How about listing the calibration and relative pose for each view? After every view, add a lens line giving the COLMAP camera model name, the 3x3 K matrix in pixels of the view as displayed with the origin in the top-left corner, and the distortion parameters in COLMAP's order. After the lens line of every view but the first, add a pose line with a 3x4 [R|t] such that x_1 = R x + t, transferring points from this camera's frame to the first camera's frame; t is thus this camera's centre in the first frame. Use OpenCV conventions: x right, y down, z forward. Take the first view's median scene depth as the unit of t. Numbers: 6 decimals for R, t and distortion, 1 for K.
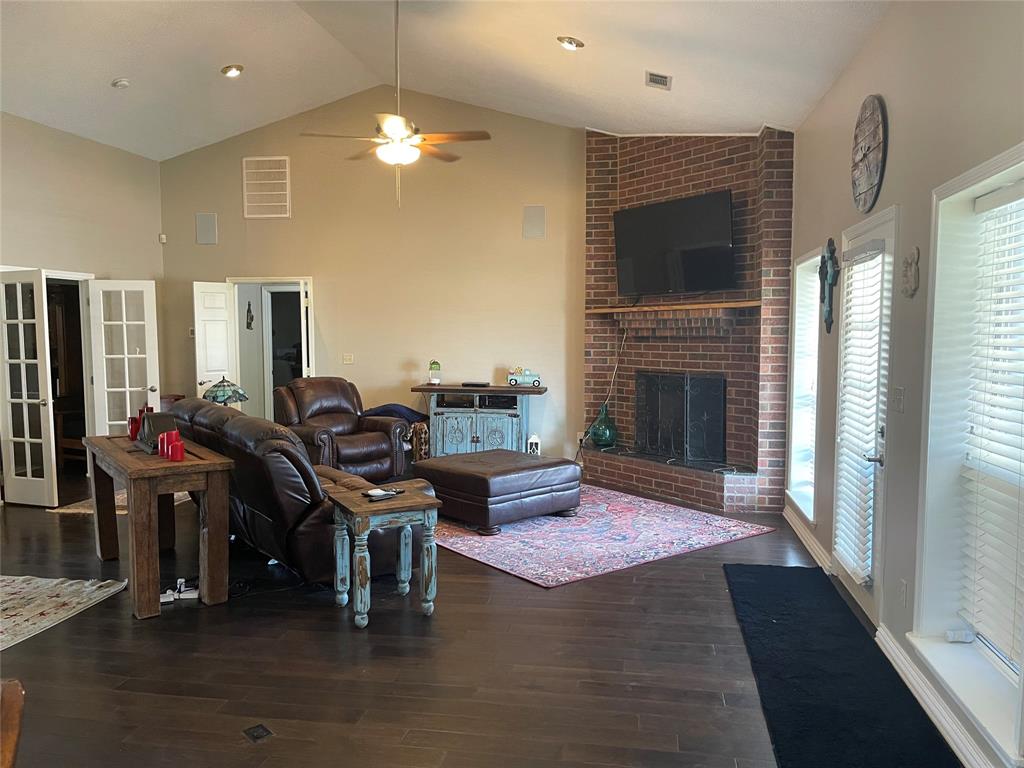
lens RADIAL K [[786.9, 0, 512.1], [0, 786.9, 385.6], [0, 0, 1]] dist [-0.011777, -0.017005]
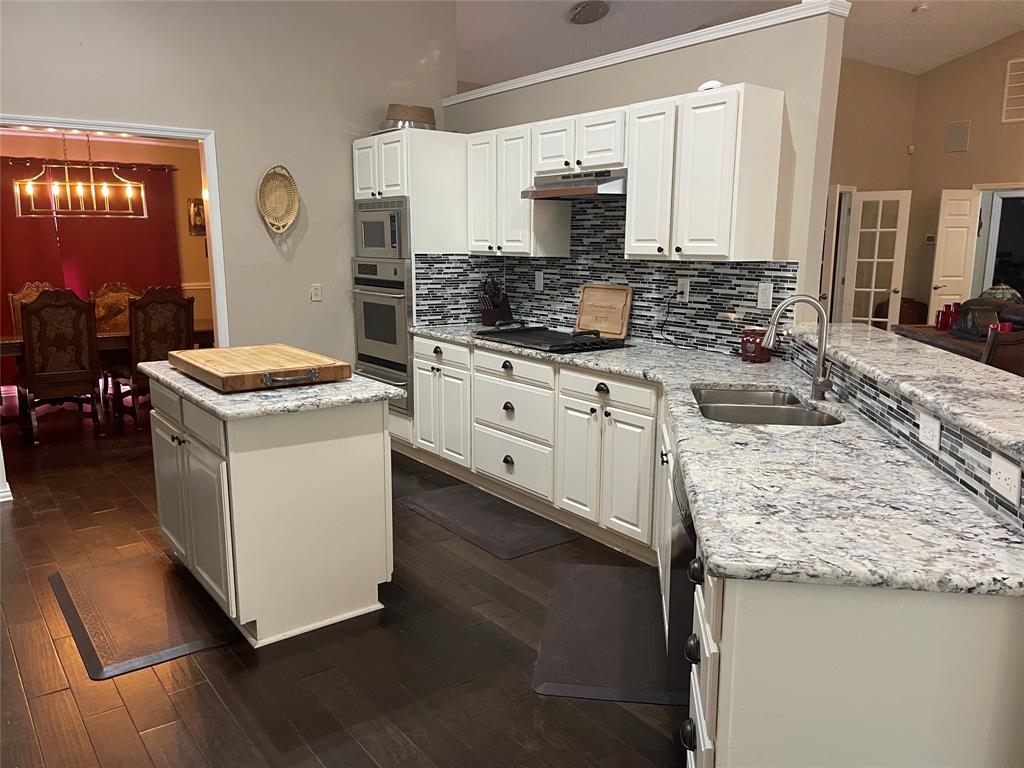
lens RADIAL K [[786.9, 0, 511.1], [0, 786.9, 388.7], [0, 0, 1]] dist [-0.011777, -0.017005]
pose [[0.728590, 0.124422, -0.673554, -0.094390], [-0.044875, 0.989921, 0.134321, 0.017059], [0.683478, -0.067639, 0.726830, -0.180001]]
